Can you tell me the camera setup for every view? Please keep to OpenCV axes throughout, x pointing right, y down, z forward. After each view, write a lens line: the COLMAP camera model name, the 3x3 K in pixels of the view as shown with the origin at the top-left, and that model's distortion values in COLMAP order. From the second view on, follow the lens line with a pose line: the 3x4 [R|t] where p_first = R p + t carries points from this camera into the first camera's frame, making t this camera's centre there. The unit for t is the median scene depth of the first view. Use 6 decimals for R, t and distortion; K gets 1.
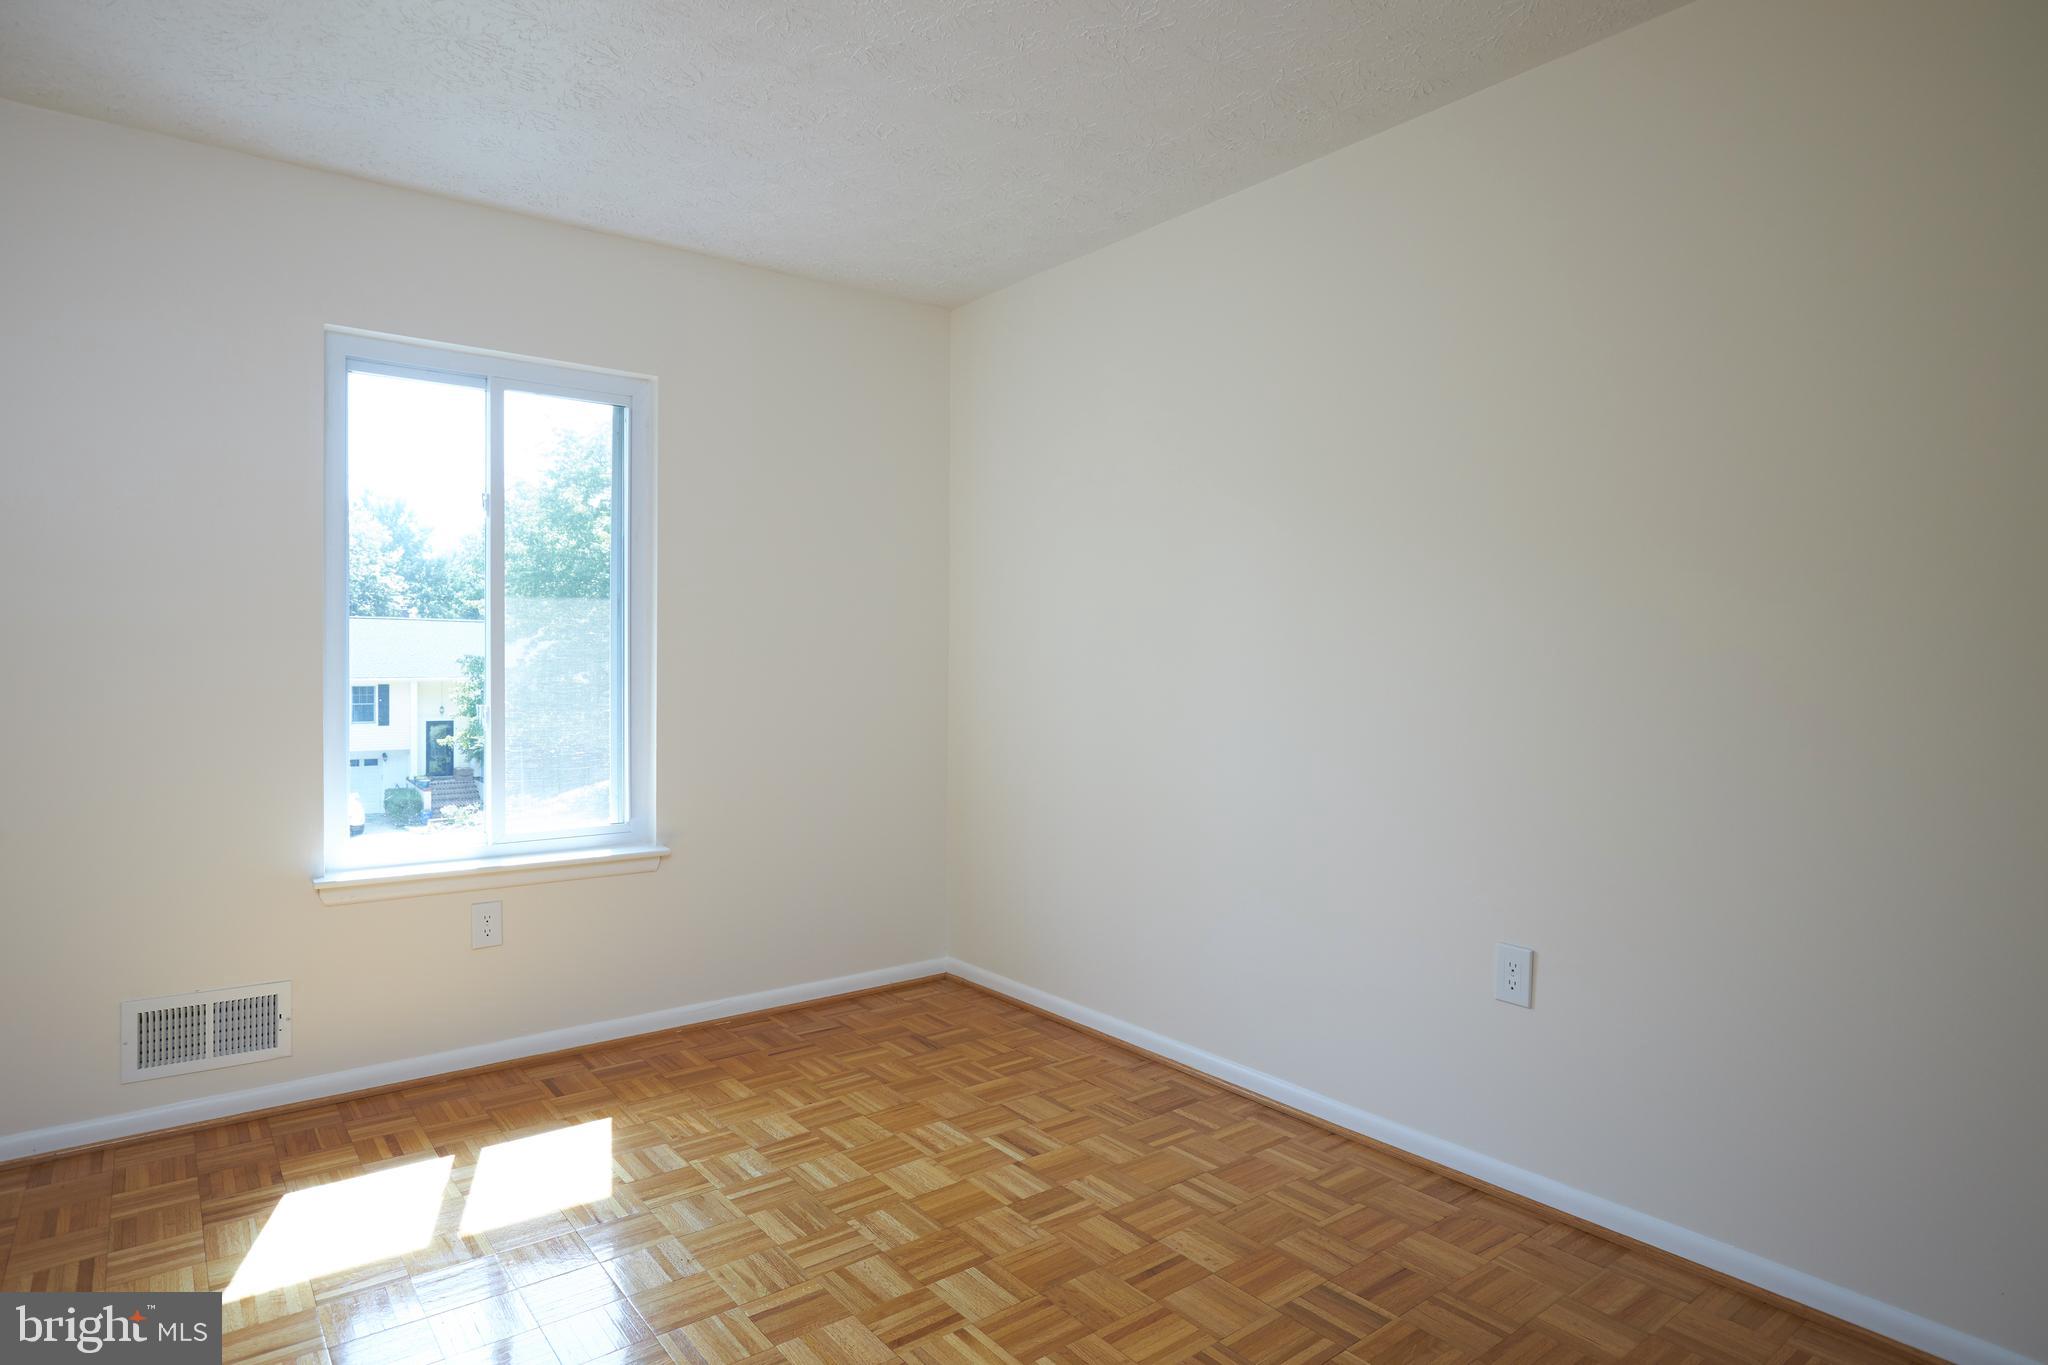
lens RADIAL K [[1139.2, 0, 1027.3], [0, 1139.2, 674.6], [0, 0, 1]] dist [-0.015368, -0.000184]
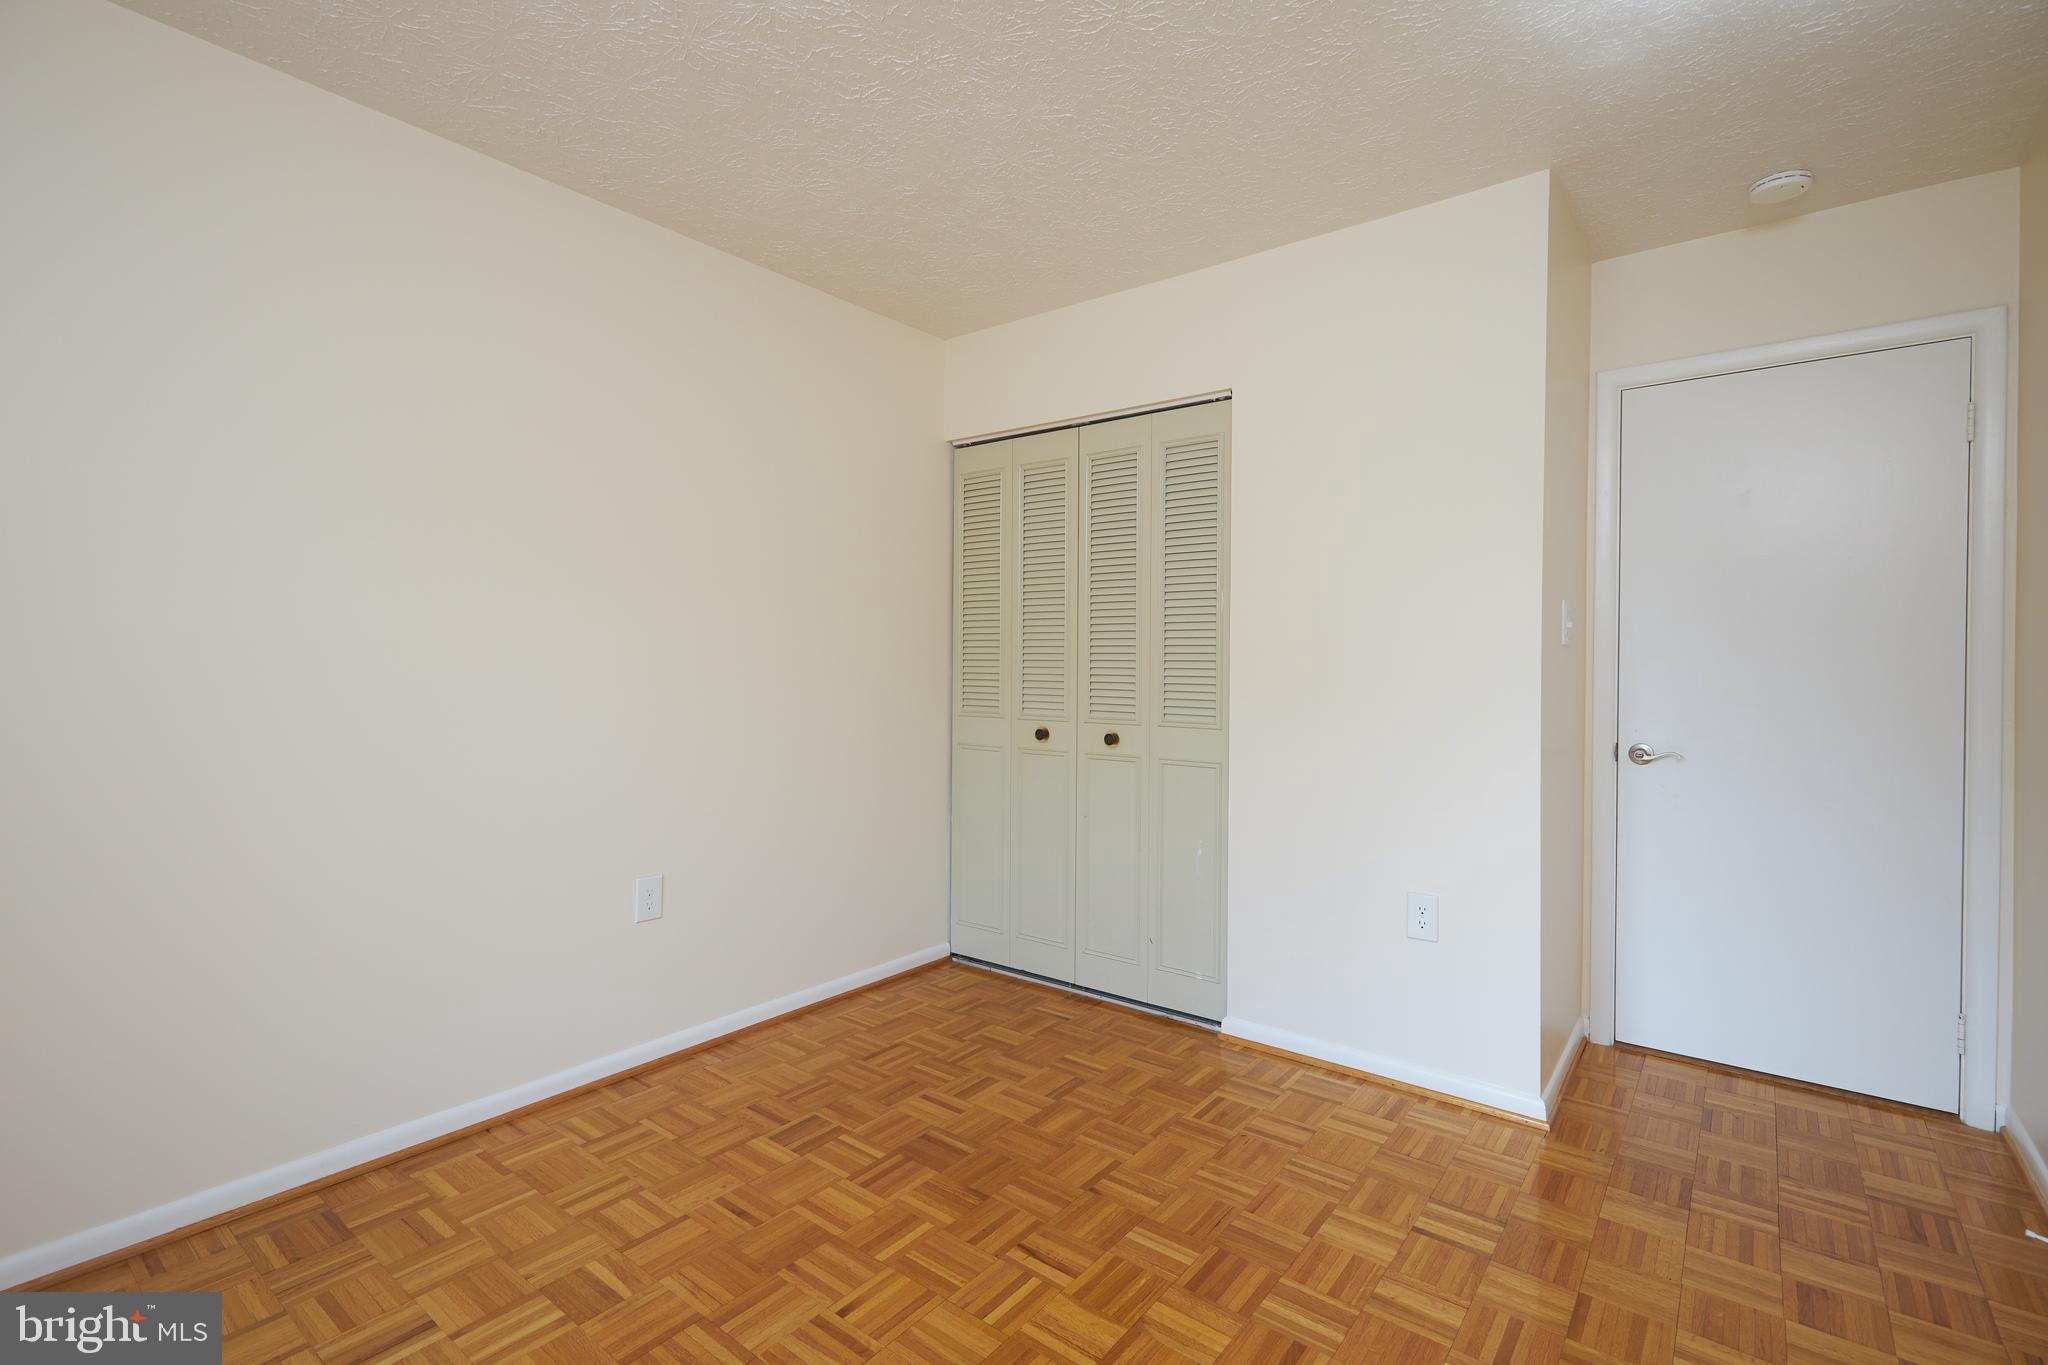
lens RADIAL K [[932.6, 0, 1026.8], [0, 932.6, 675.3], [0, 0, 1]] dist [-0.001238, 0.000275]
pose [[-0.259703, -0.010180, 0.965635, -0.745109], [0.003011, 0.999931, 0.011351, -0.009906], [-0.965684, 0.005856, -0.259654, 0.854286]]
